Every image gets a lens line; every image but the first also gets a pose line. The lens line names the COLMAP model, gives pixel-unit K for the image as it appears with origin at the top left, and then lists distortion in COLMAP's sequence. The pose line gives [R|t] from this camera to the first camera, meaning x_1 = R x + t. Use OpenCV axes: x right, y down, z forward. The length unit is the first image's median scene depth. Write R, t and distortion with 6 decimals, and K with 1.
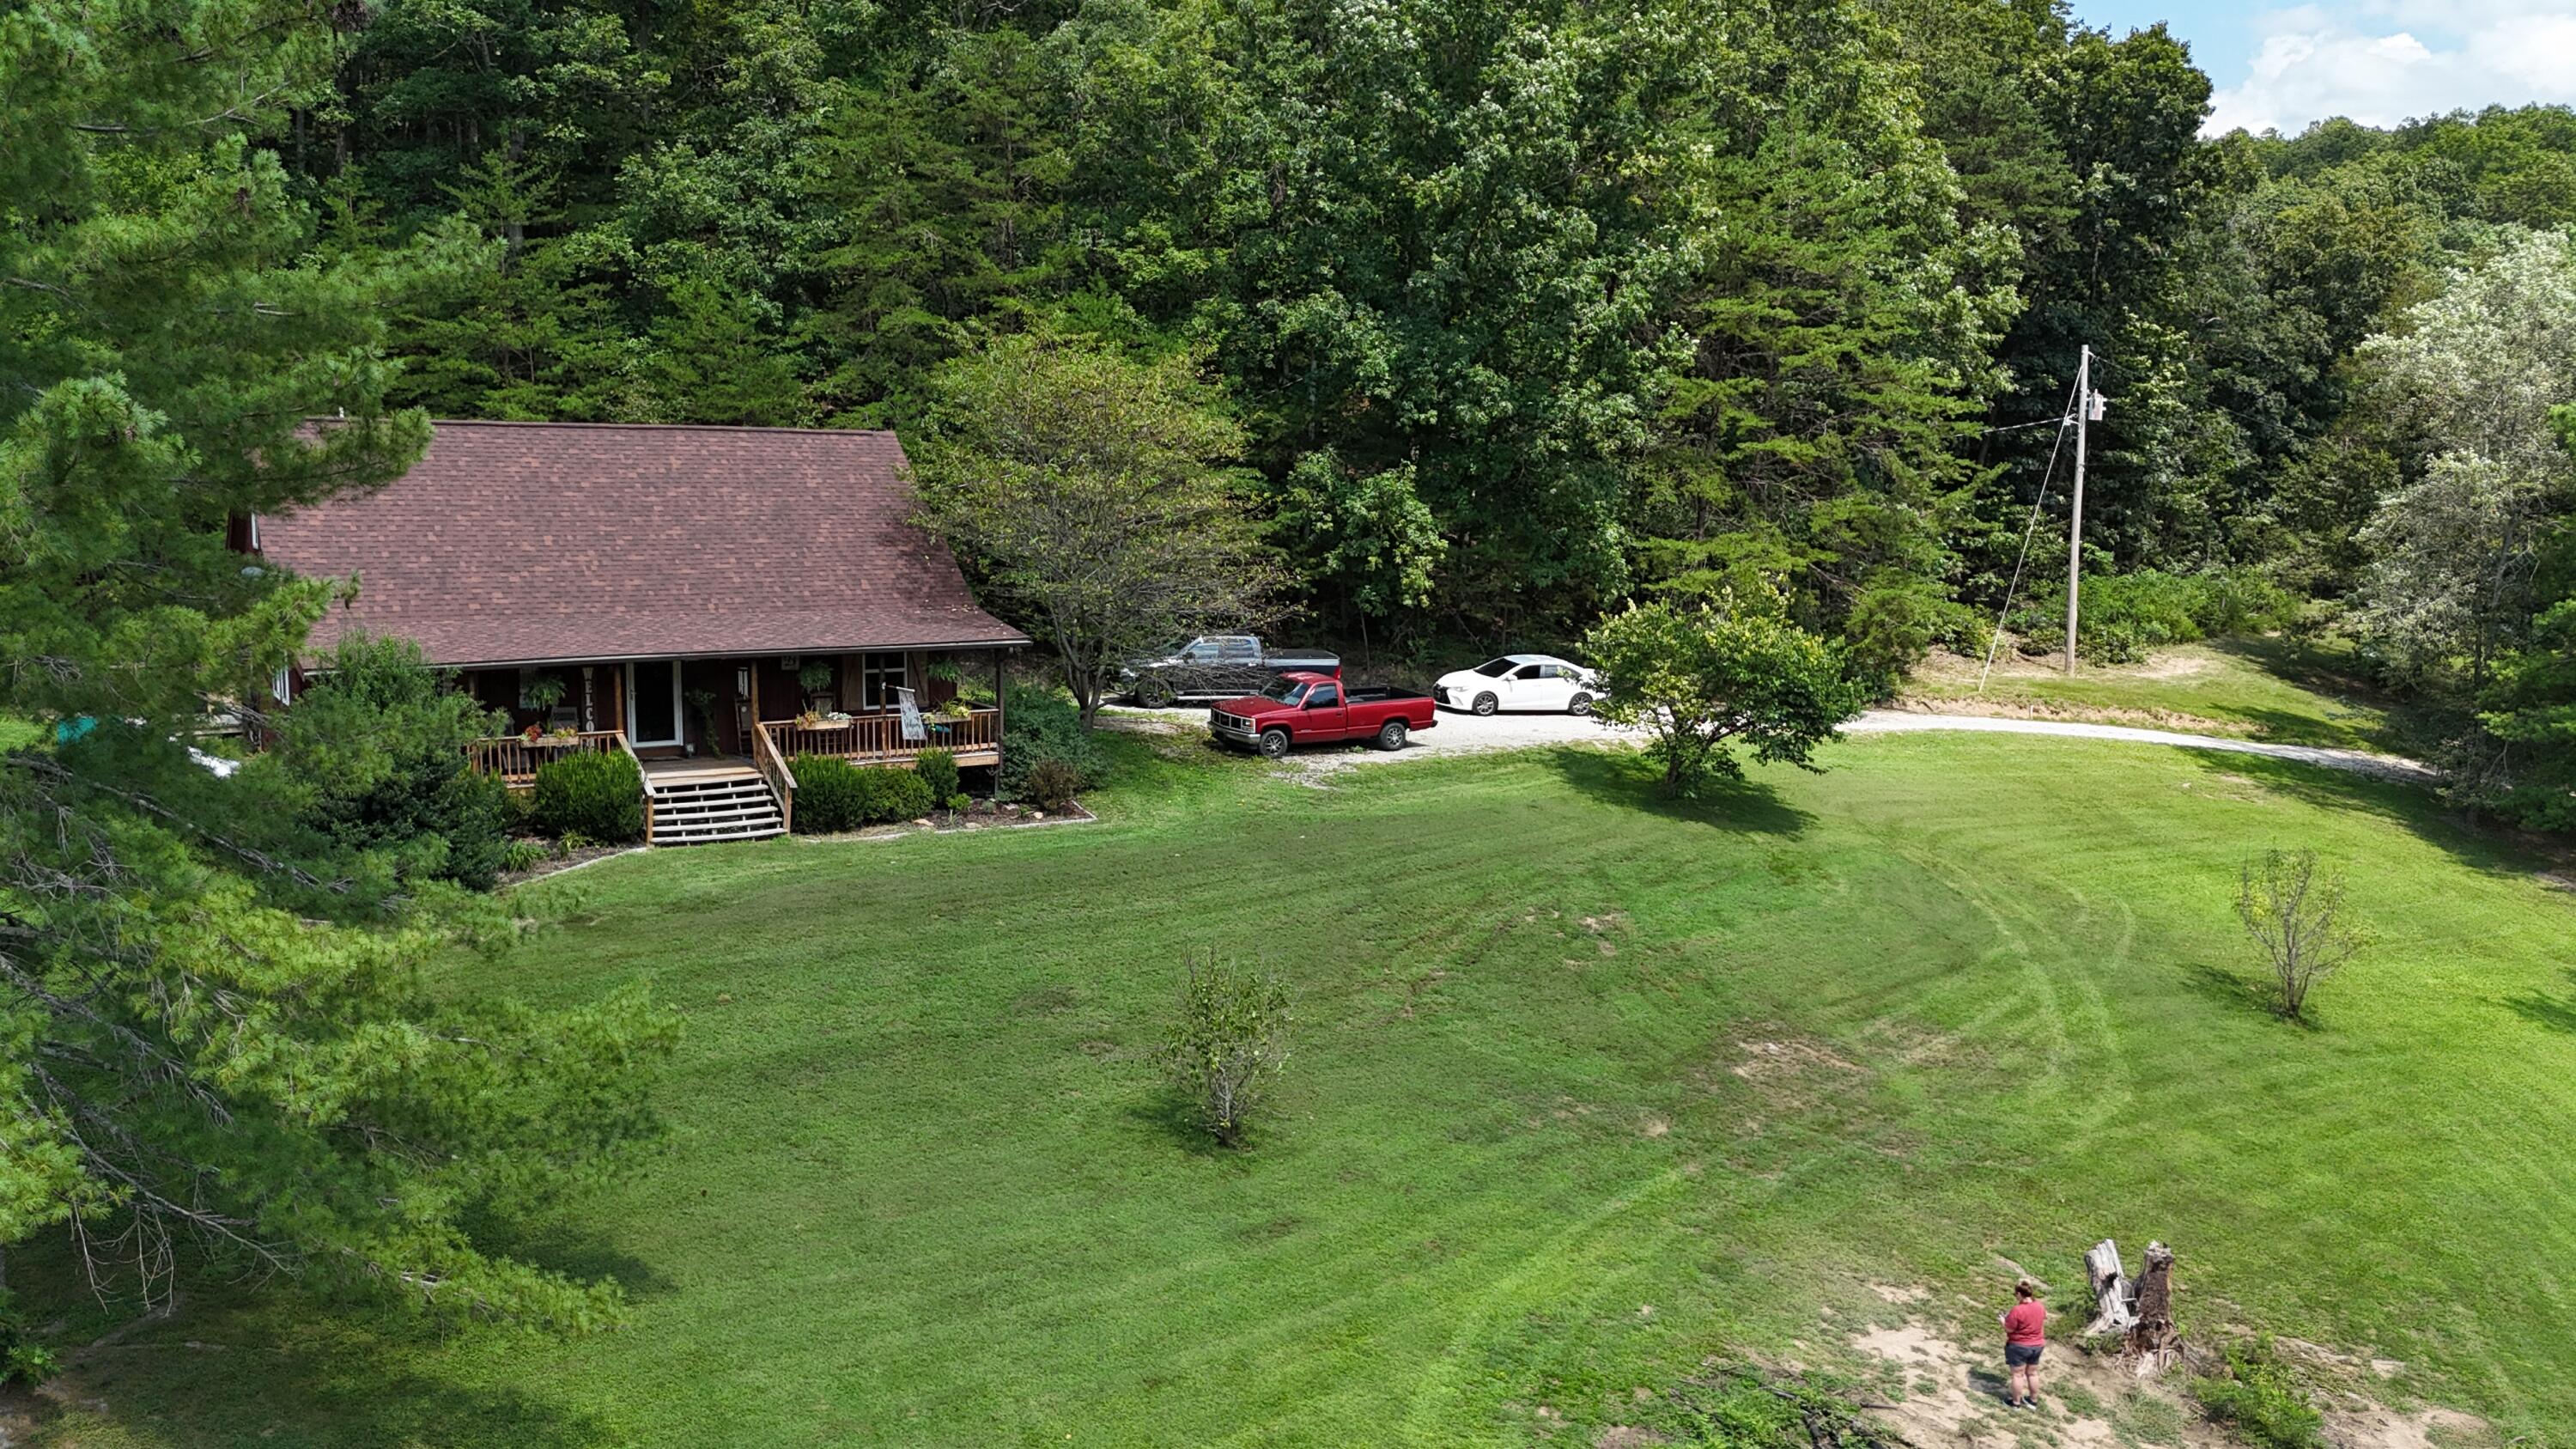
lens RADIAL K [[2131.5, 0, 1279.2], [0, 2131.5, 725.1], [0, 0, 1]] dist [0.080467, -0.074689]
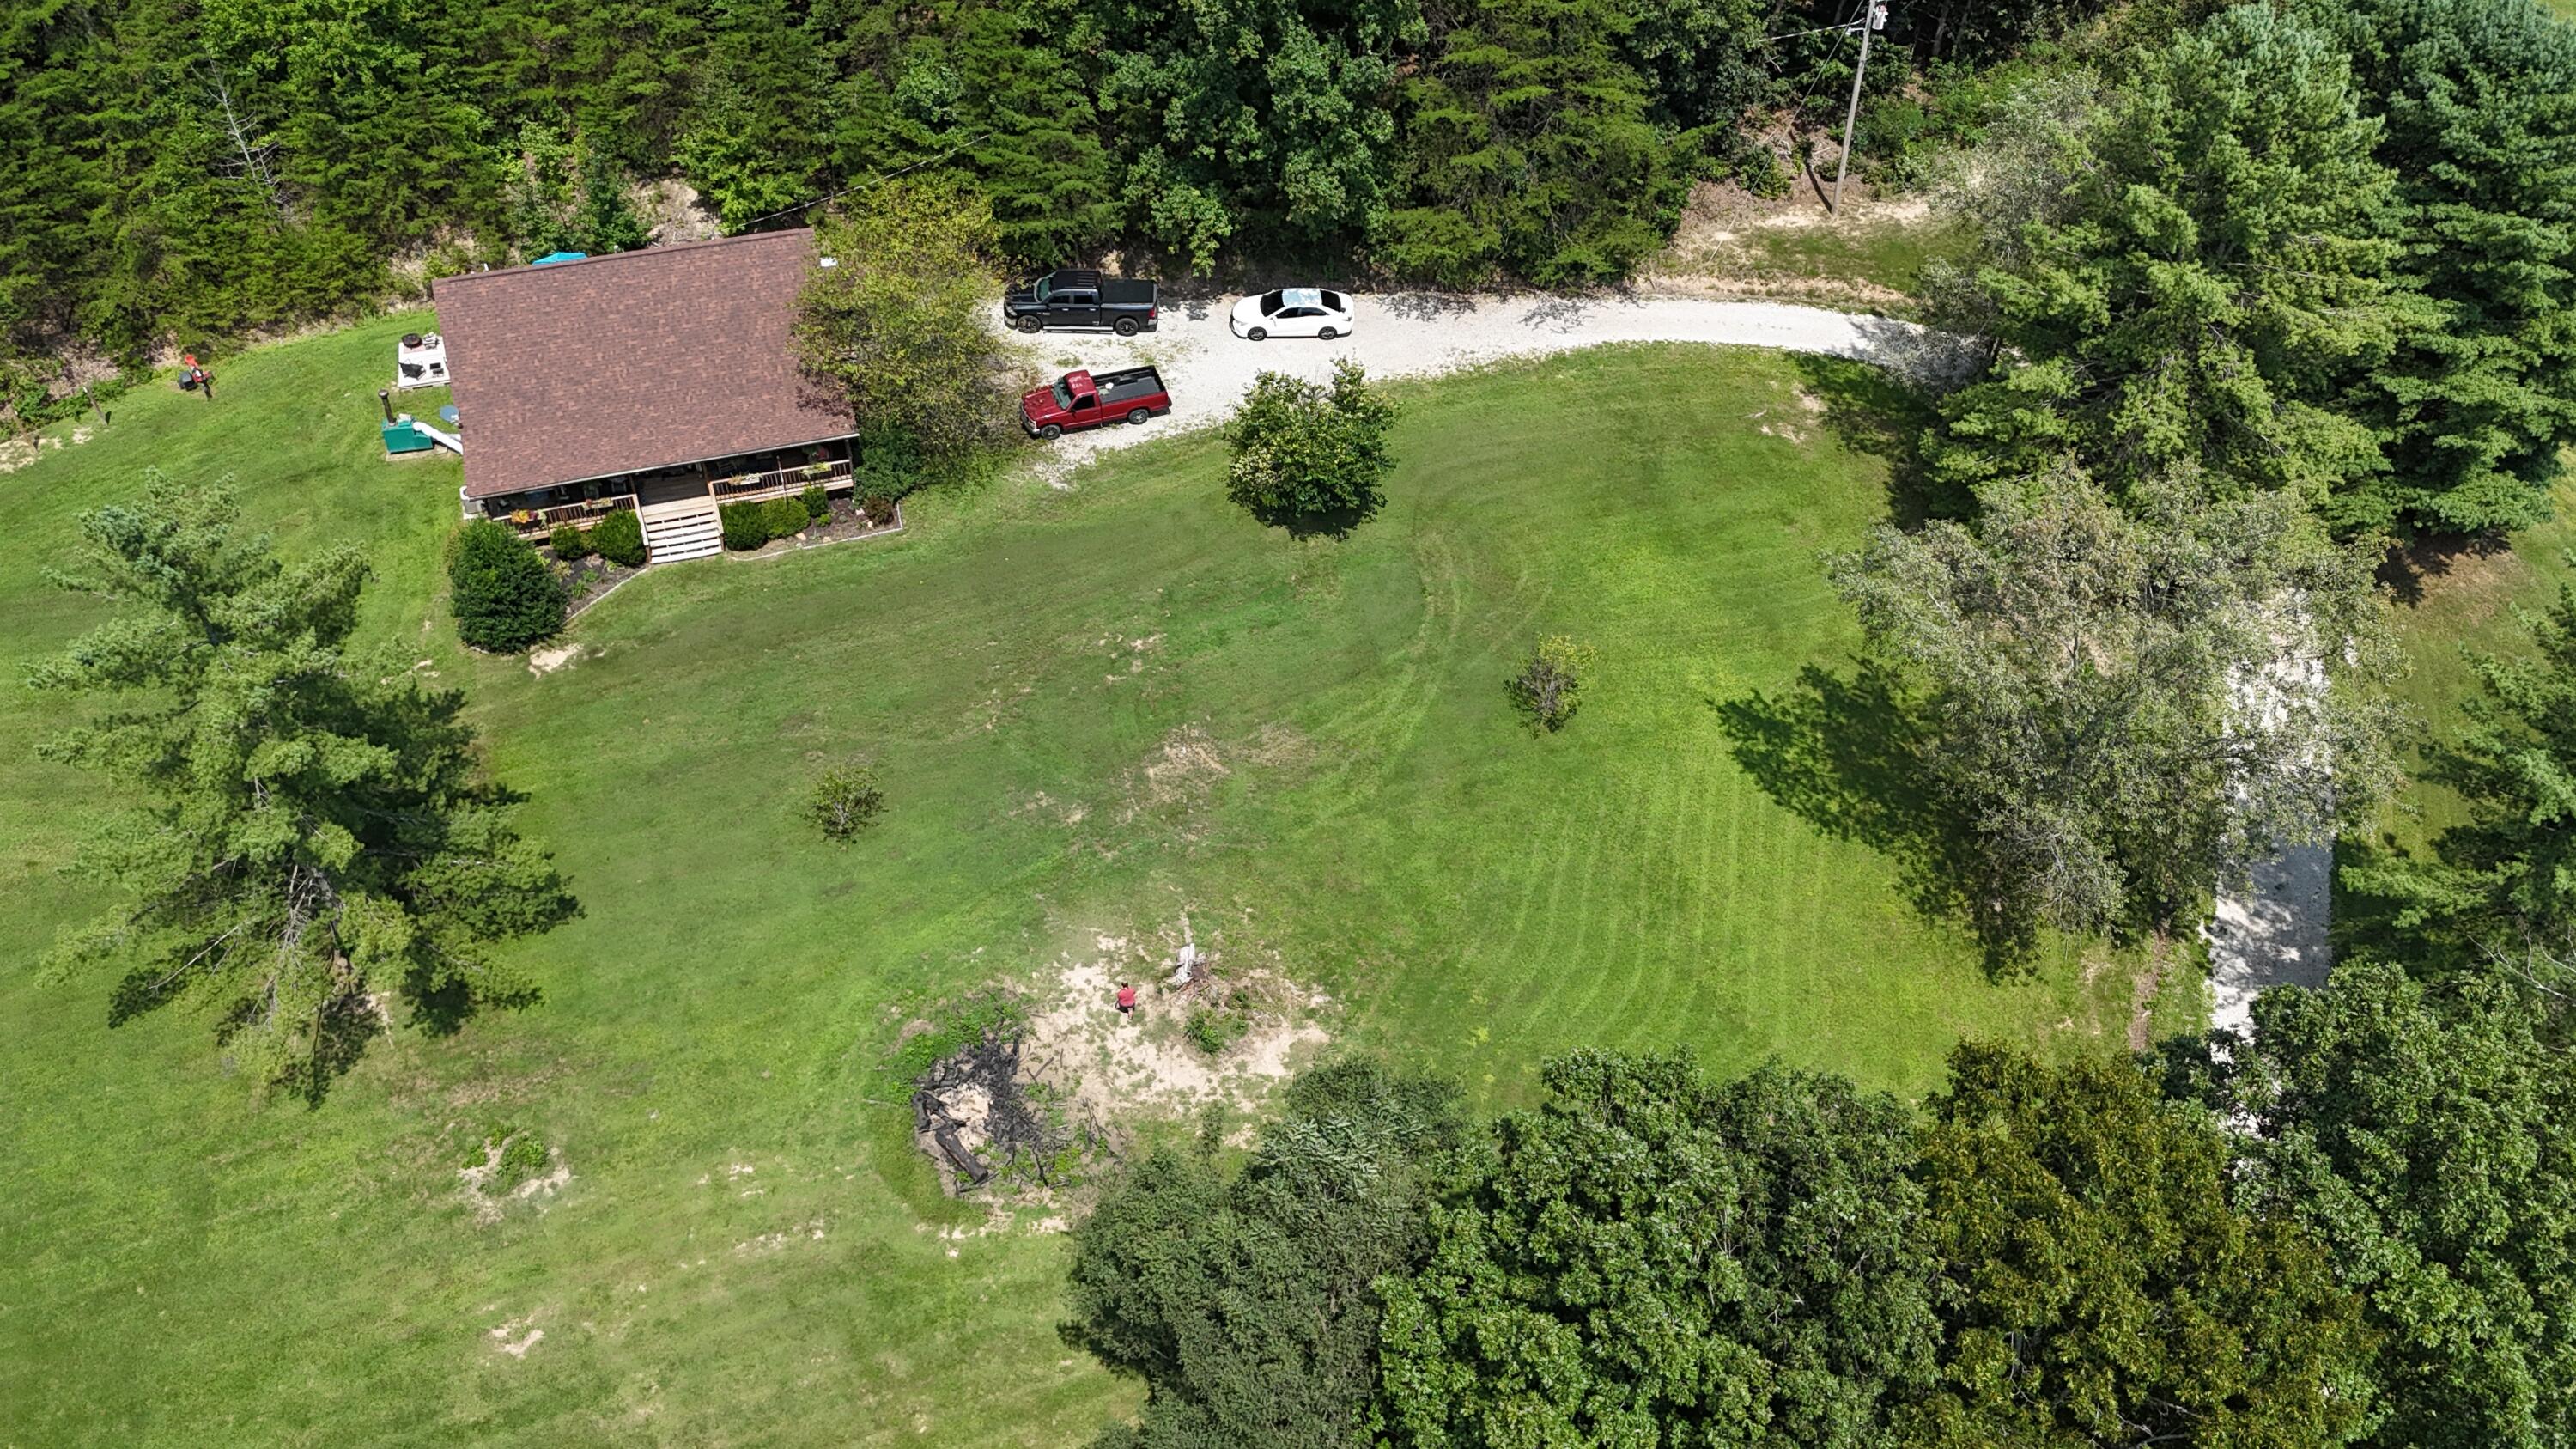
lens RADIAL K [[2131.5, 0, 1293.0], [0, 2131.5, 731.9], [0, 0, 1]] dist [0.080467, -0.074689]
pose [[0.967356, 0.165823, -0.191637, 0.613943], [-0.025211, 0.815421, 0.578320, -0.876508], [0.252164, -0.554610, 0.792983, -0.451897]]
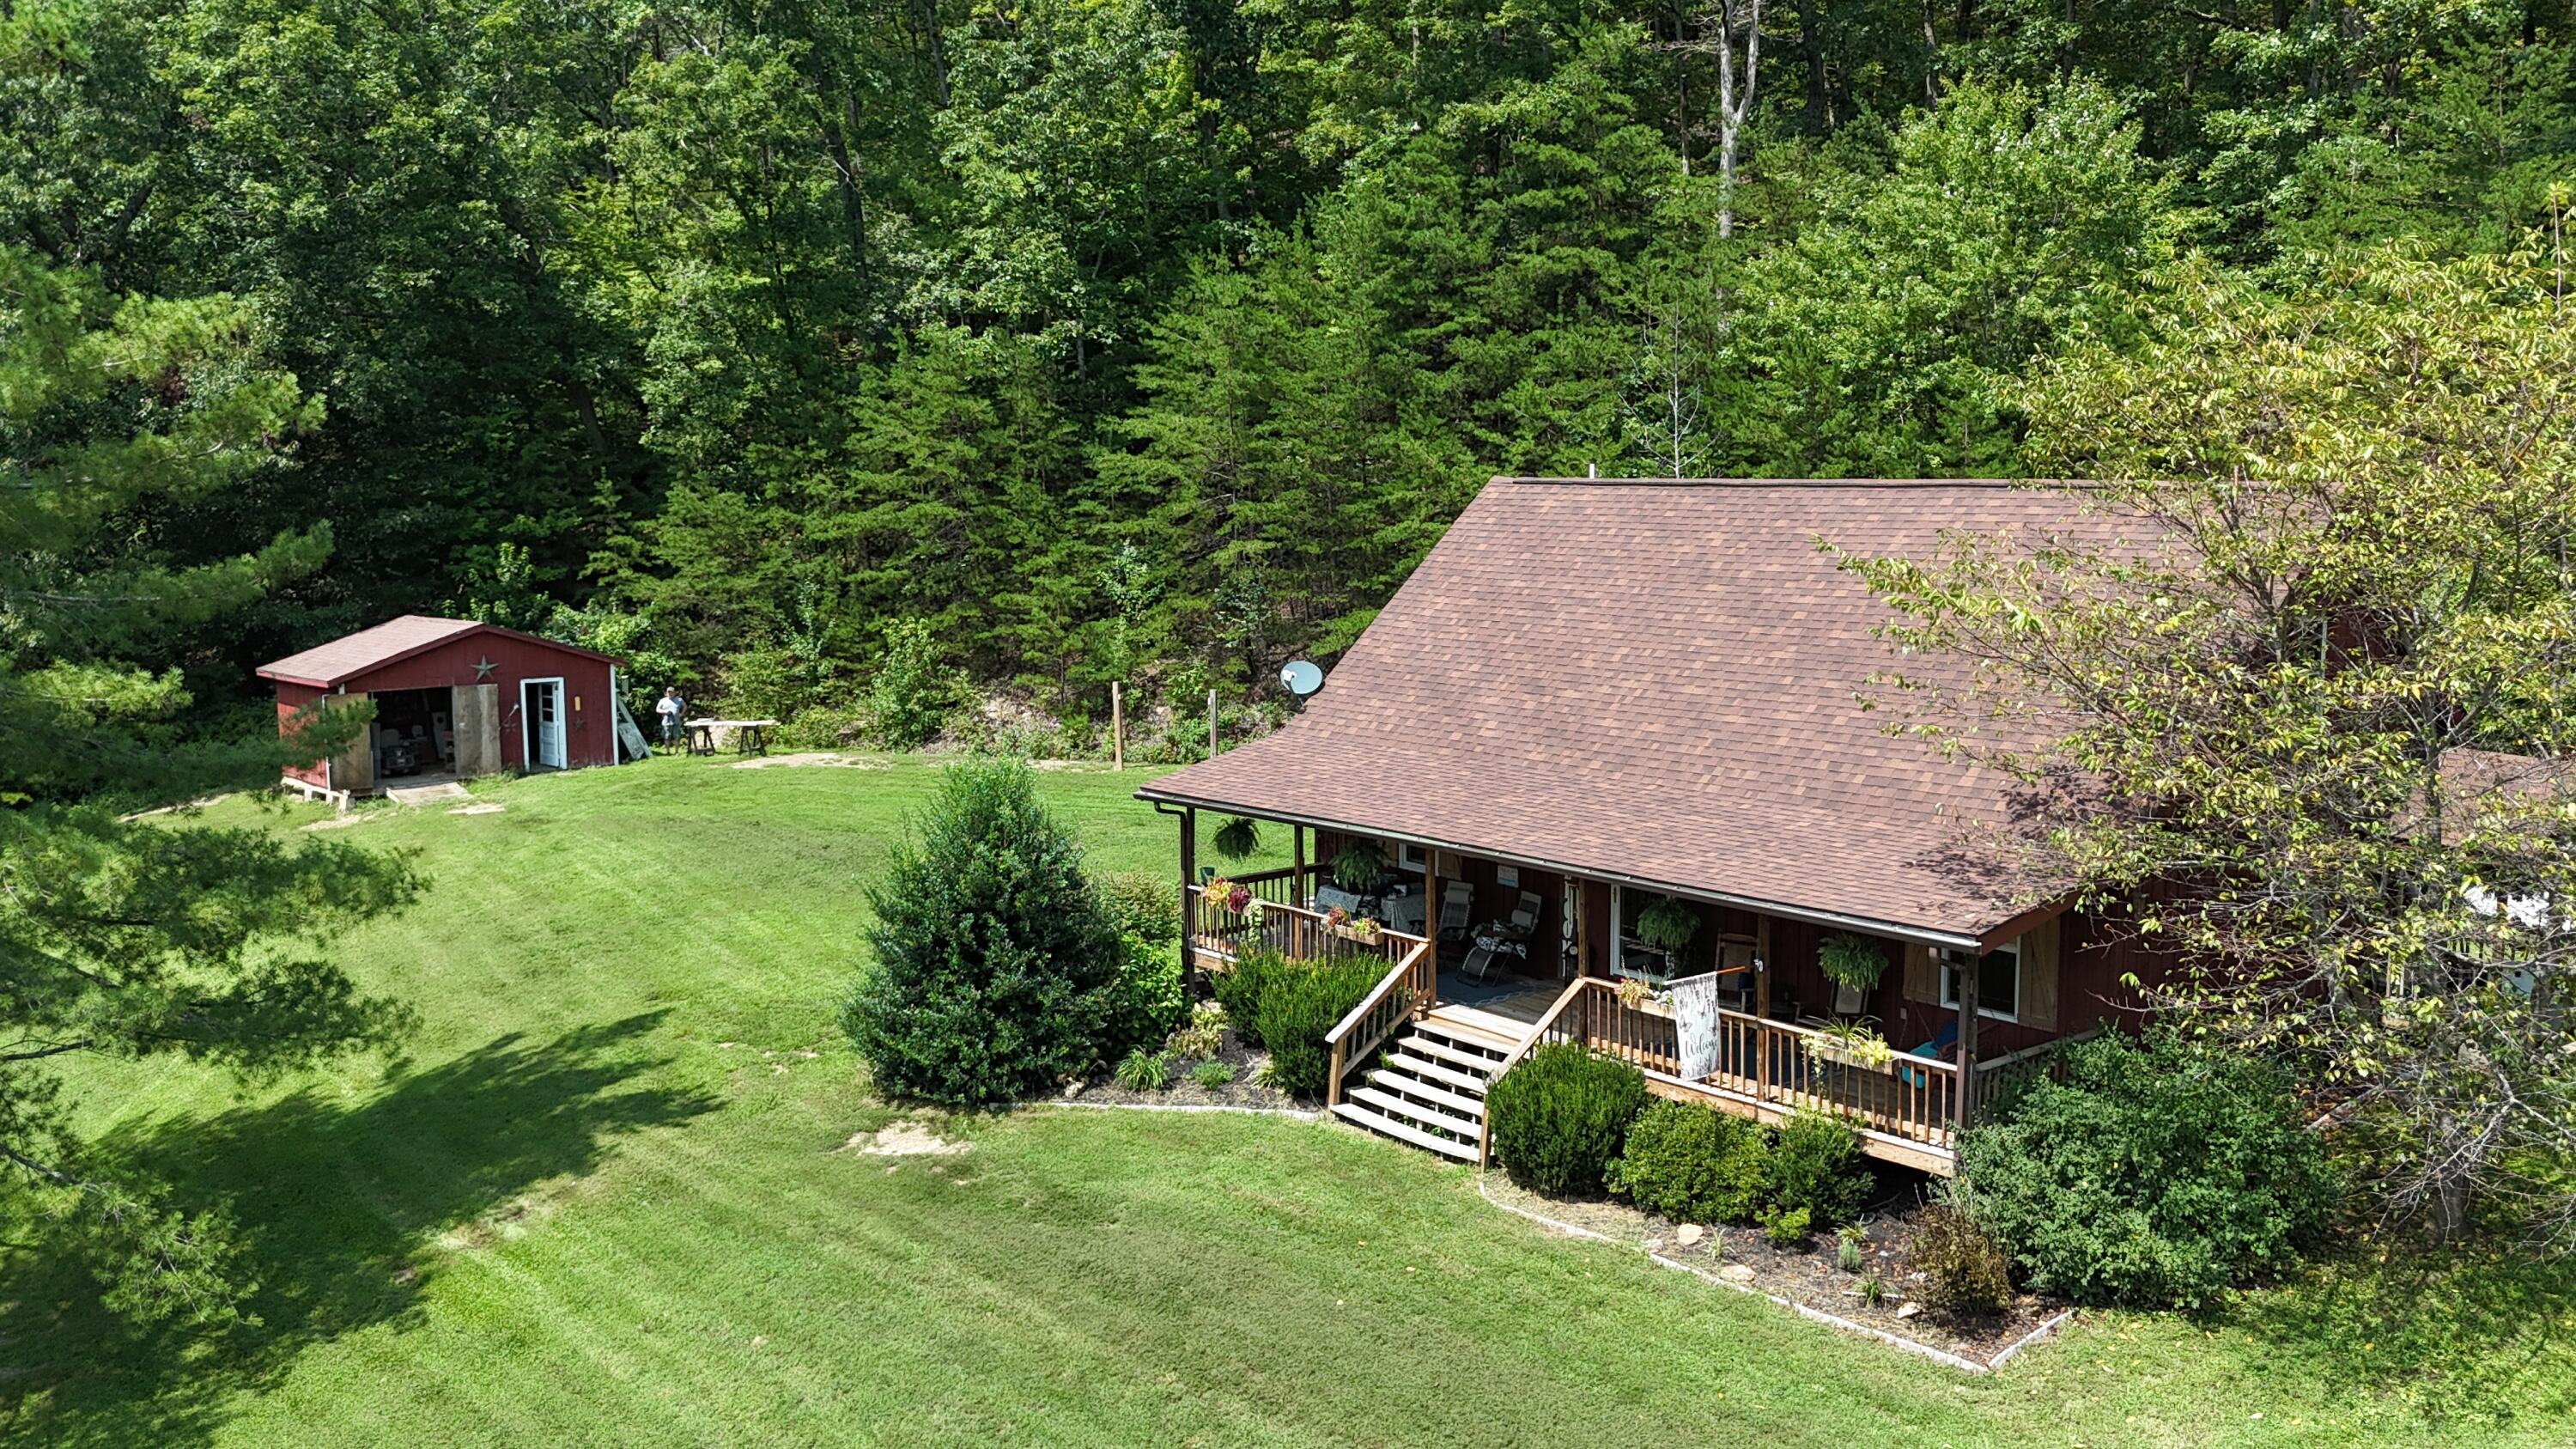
lens RADIAL K [[2131.5, 0, 1305.5], [0, 2131.5, 706.2], [0, 0, 1]] dist [0.080467, -0.074689]
pose [[0.160276, 0.100419, -0.981951, 0.321404], [-0.115412, 0.989895, 0.082393, -0.113712], [0.980302, 0.100123, 0.170246, 0.775140]]
